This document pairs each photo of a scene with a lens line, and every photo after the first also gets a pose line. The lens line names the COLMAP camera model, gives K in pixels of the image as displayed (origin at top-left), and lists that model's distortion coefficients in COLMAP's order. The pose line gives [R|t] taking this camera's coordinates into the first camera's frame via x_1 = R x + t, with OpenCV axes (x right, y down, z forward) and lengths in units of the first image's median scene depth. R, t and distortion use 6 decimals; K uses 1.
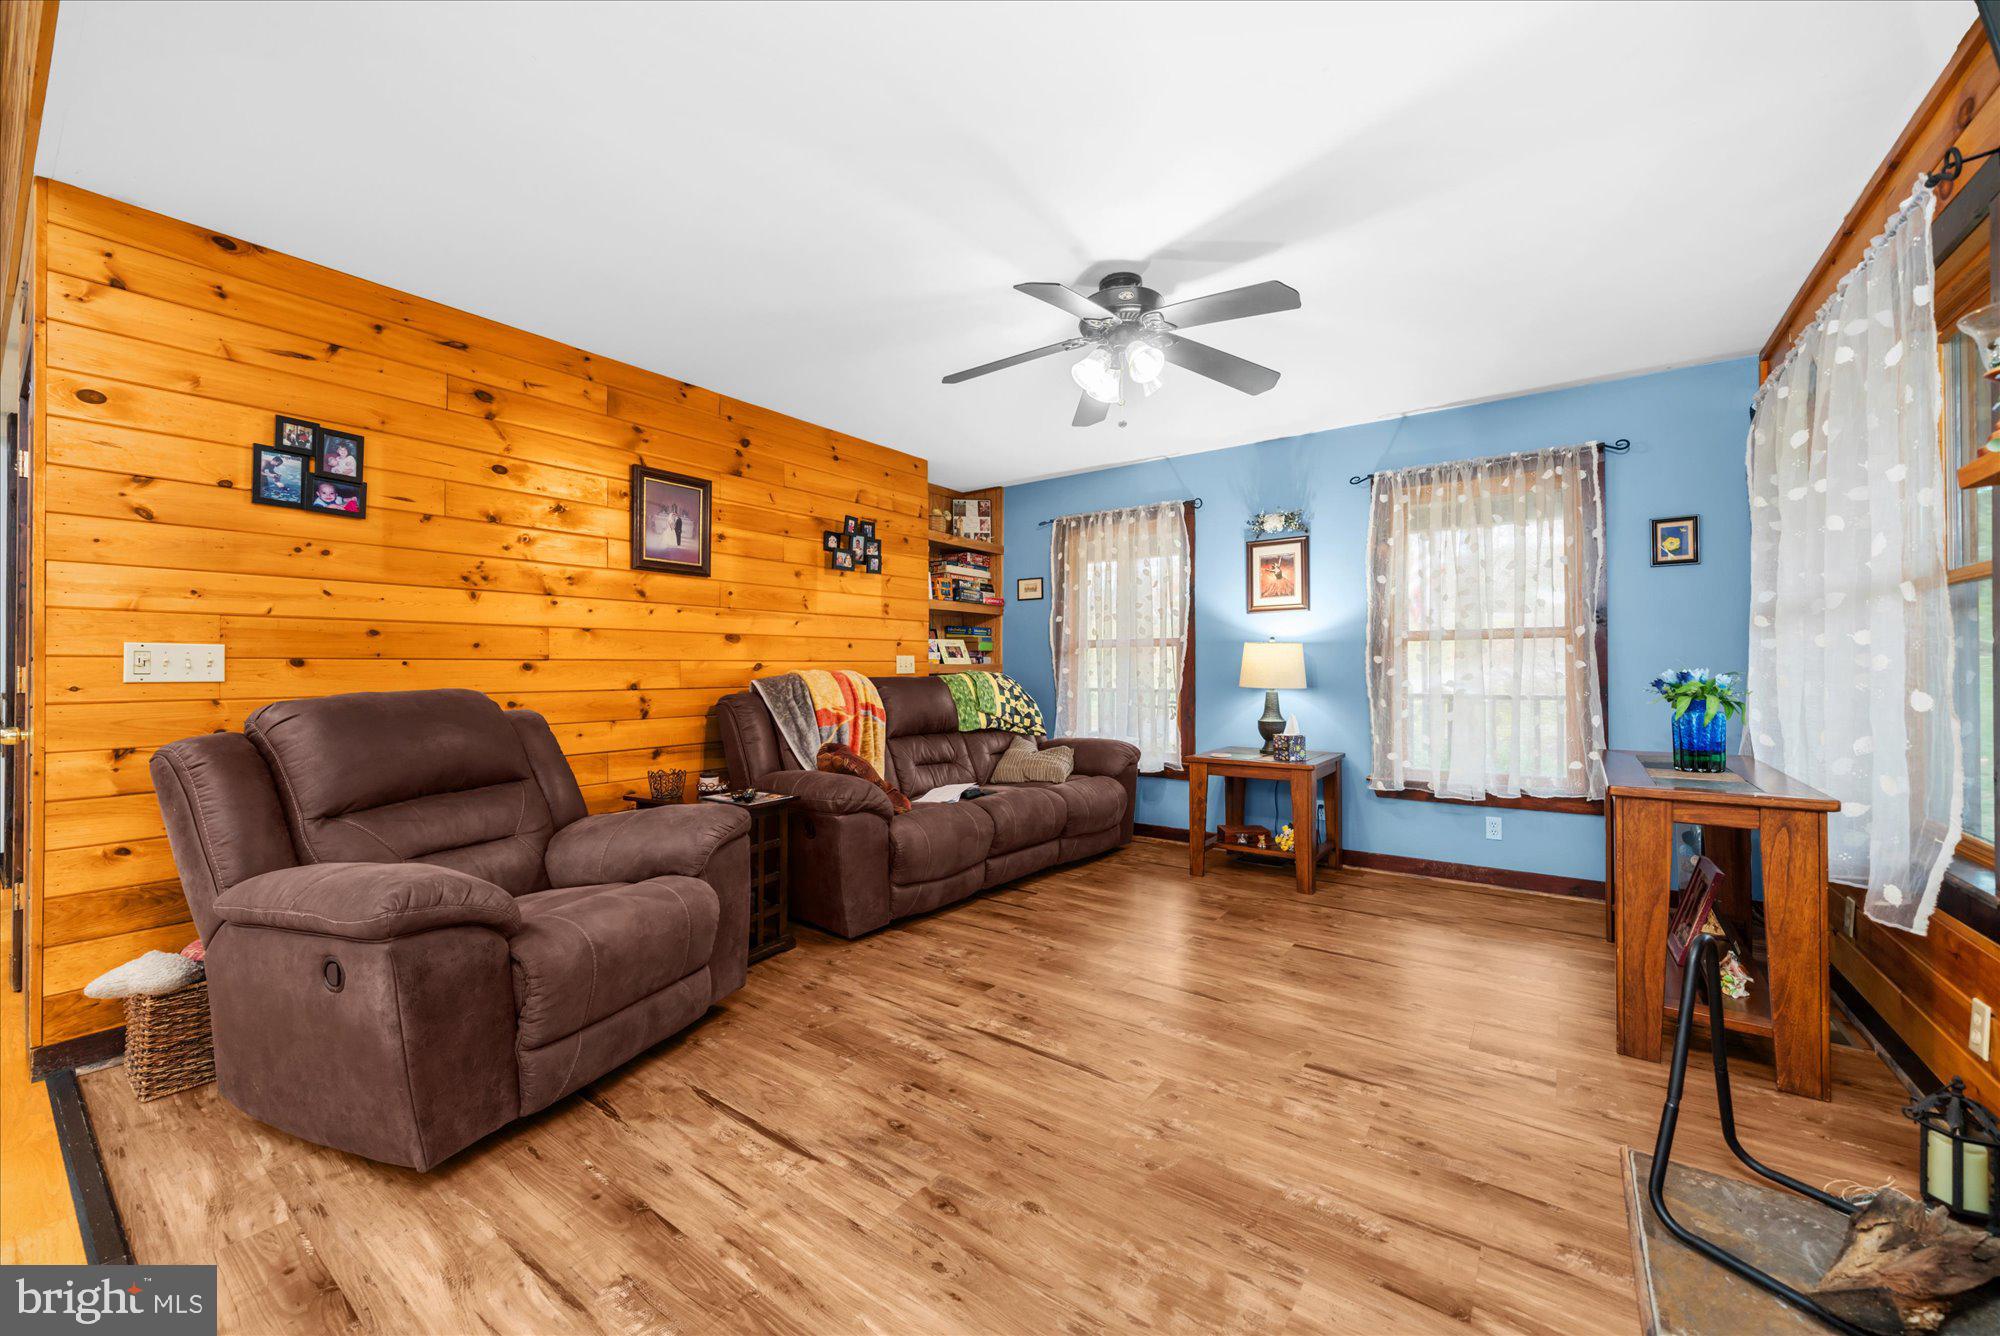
lens RADIAL K [[763.7, 0, 991.1], [0, 763.7, 659.9], [0, 0, 1]] dist [-0.003440, 0.000848]
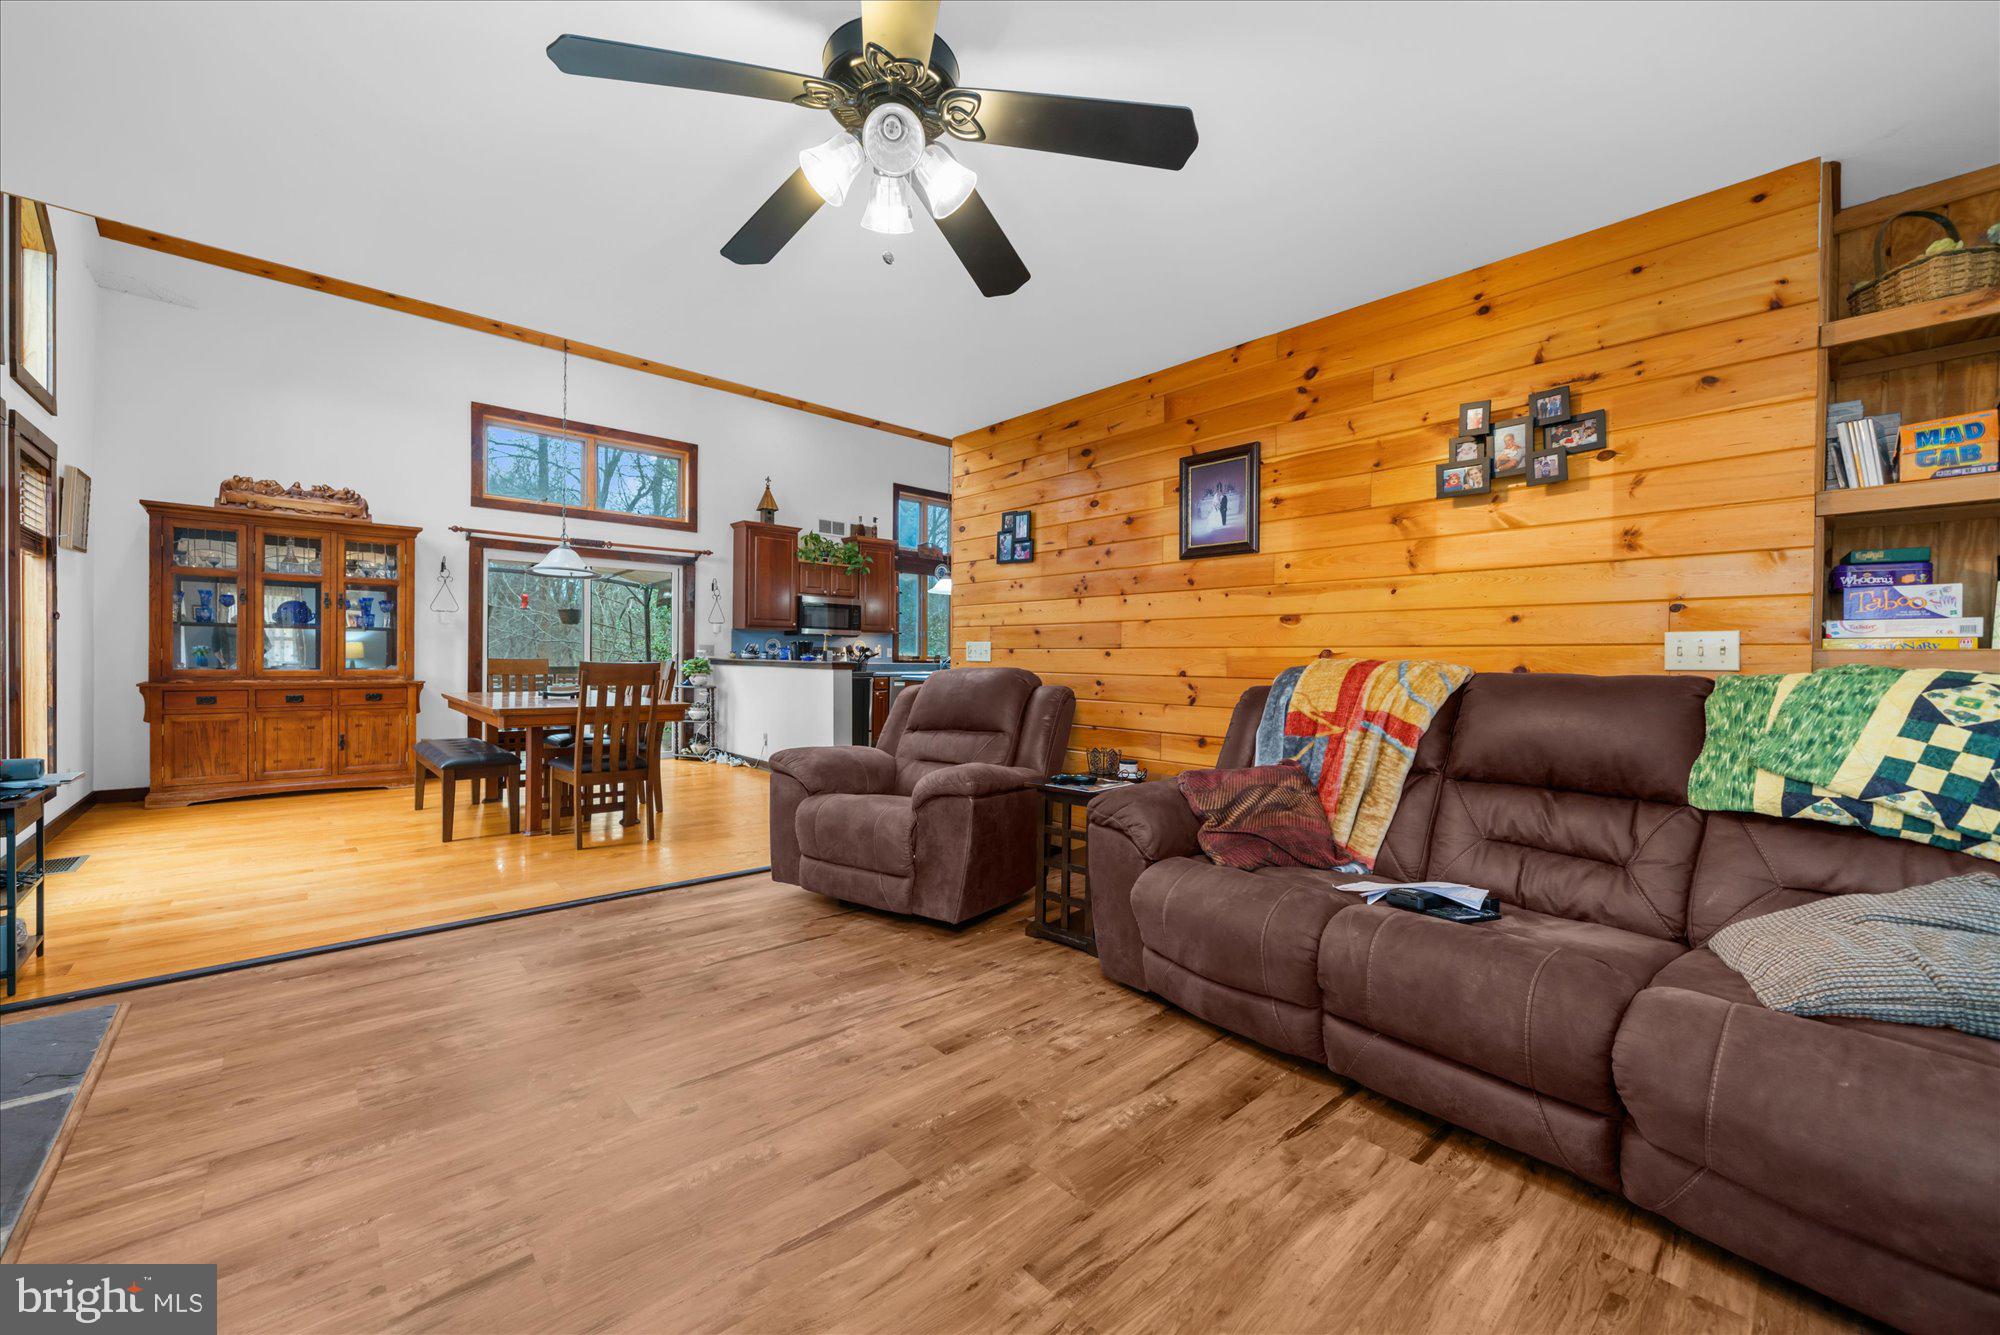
lens RADIAL K [[763.7, 0, 978.9], [0, 763.7, 662.6], [0, 0, 1]] dist [-0.003440, 0.000848]
pose [[-0.192523, 0.005876, -0.981275, 0.666271], [0.000737, 0.999983, 0.005844, 0.015973], [0.981292, 0.000402, -0.192524, 1.027809]]
